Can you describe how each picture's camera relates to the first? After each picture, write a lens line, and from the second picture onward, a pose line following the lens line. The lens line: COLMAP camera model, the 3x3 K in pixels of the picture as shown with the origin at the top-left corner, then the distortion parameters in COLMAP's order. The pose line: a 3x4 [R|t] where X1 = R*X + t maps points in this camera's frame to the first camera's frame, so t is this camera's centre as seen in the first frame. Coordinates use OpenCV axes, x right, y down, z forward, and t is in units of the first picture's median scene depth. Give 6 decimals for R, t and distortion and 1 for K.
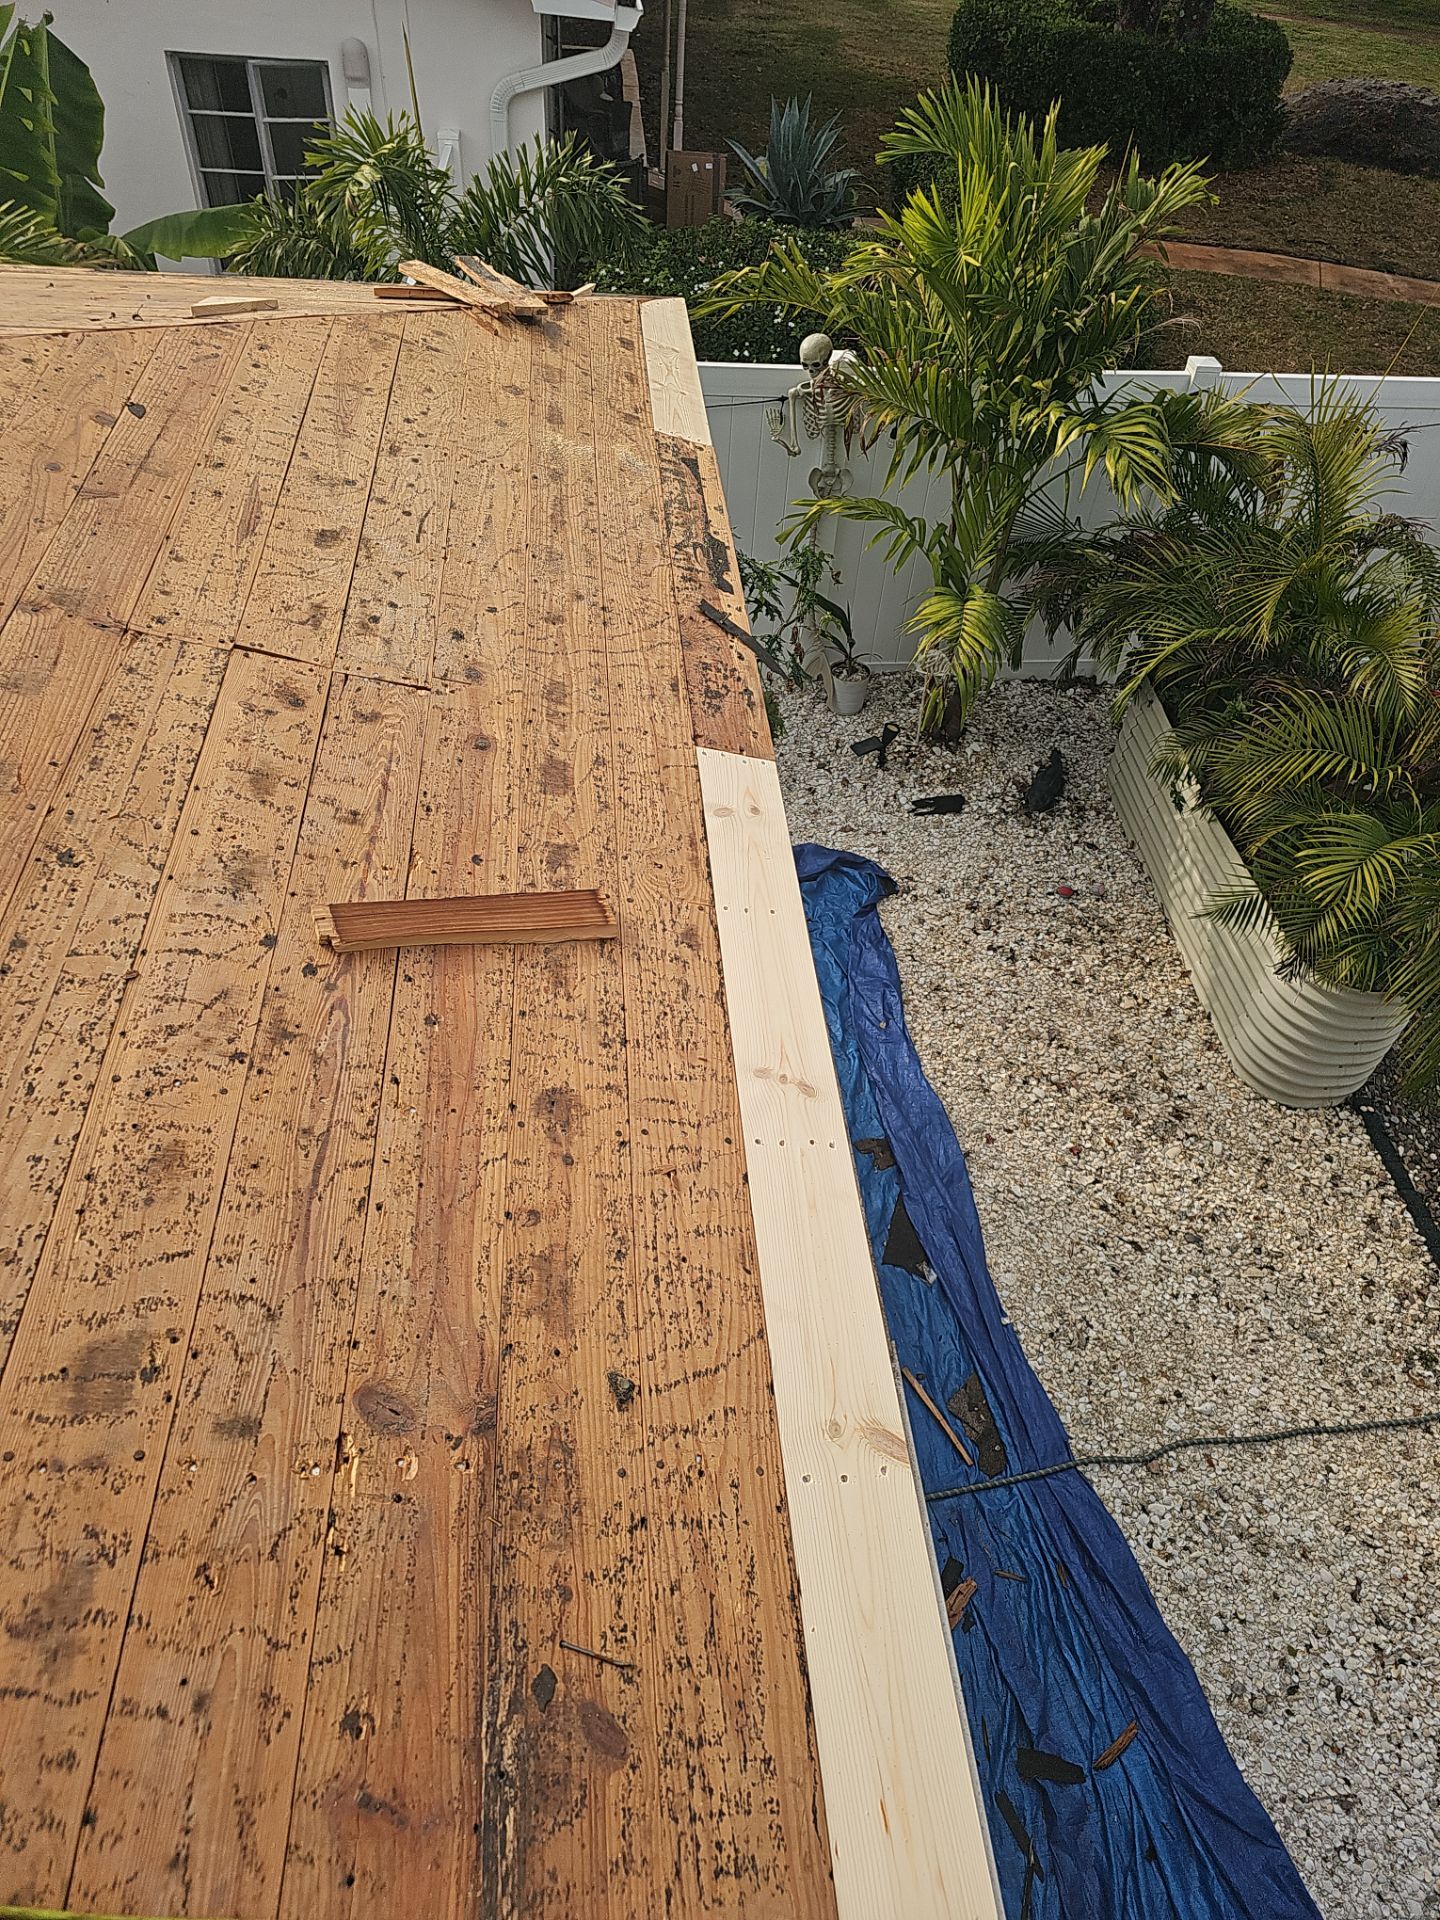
lens RADIAL K [[1258.1, 0, 736.2], [0, 1258.1, 955.6], [0, 0, 1]] dist [0.040375, -0.027920]
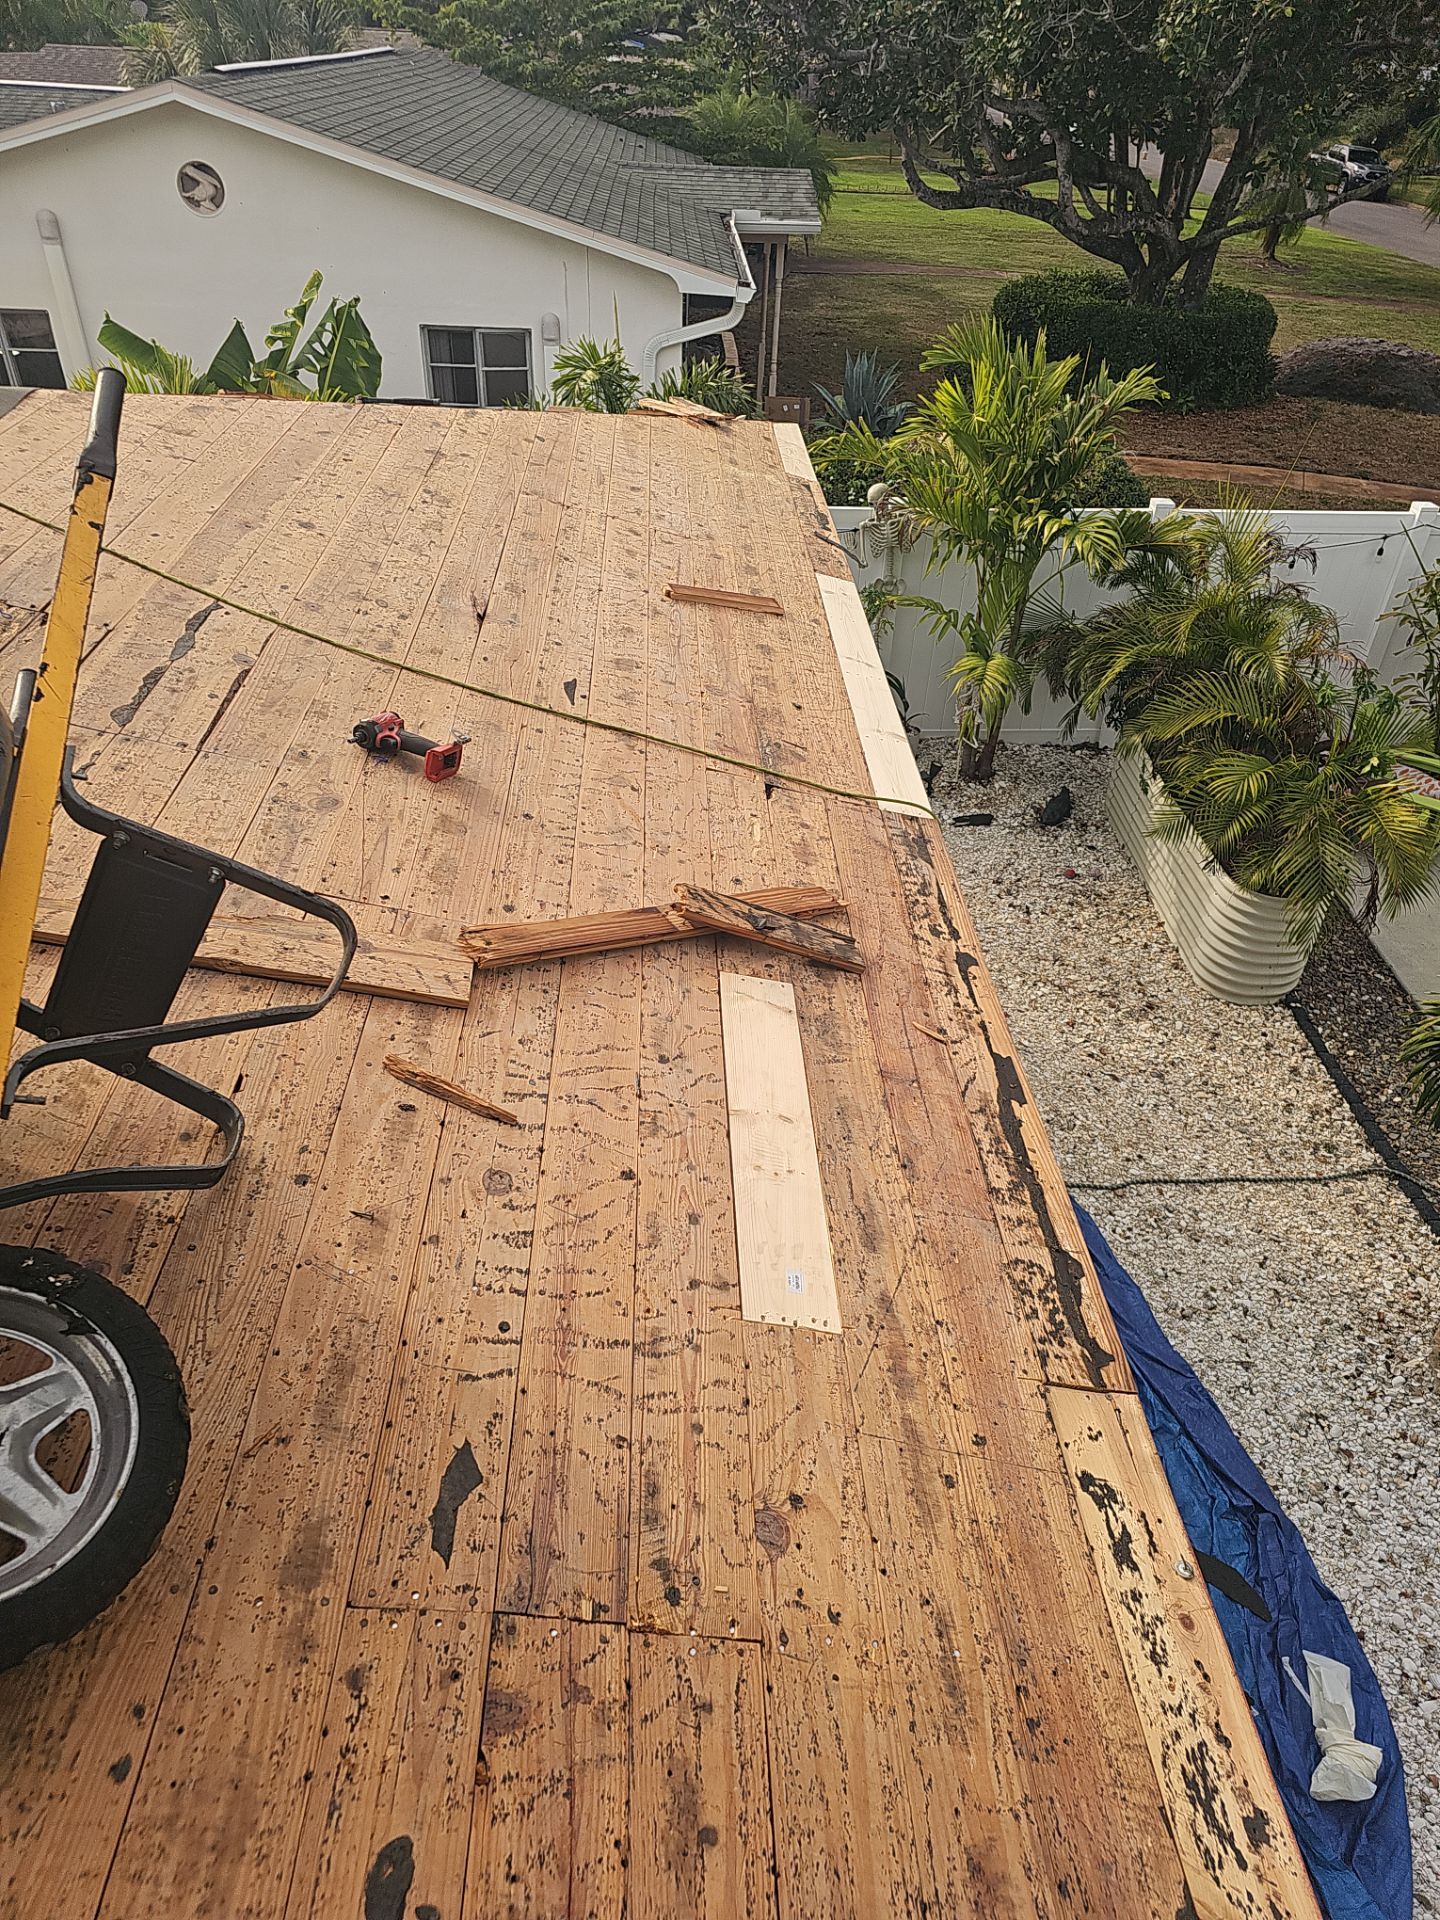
lens RADIAL K [[1270.9, 0, 721.1], [0, 1270.9, 969.4], [0, 0, 1]] dist [0.054031, -0.041710]
pose [[0.997825, 0.008422, -0.065385, -0.017177], [-0.019242, 0.985826, -0.166661, 0.323681], [0.063055, 0.167557, 0.983844, -0.373468]]
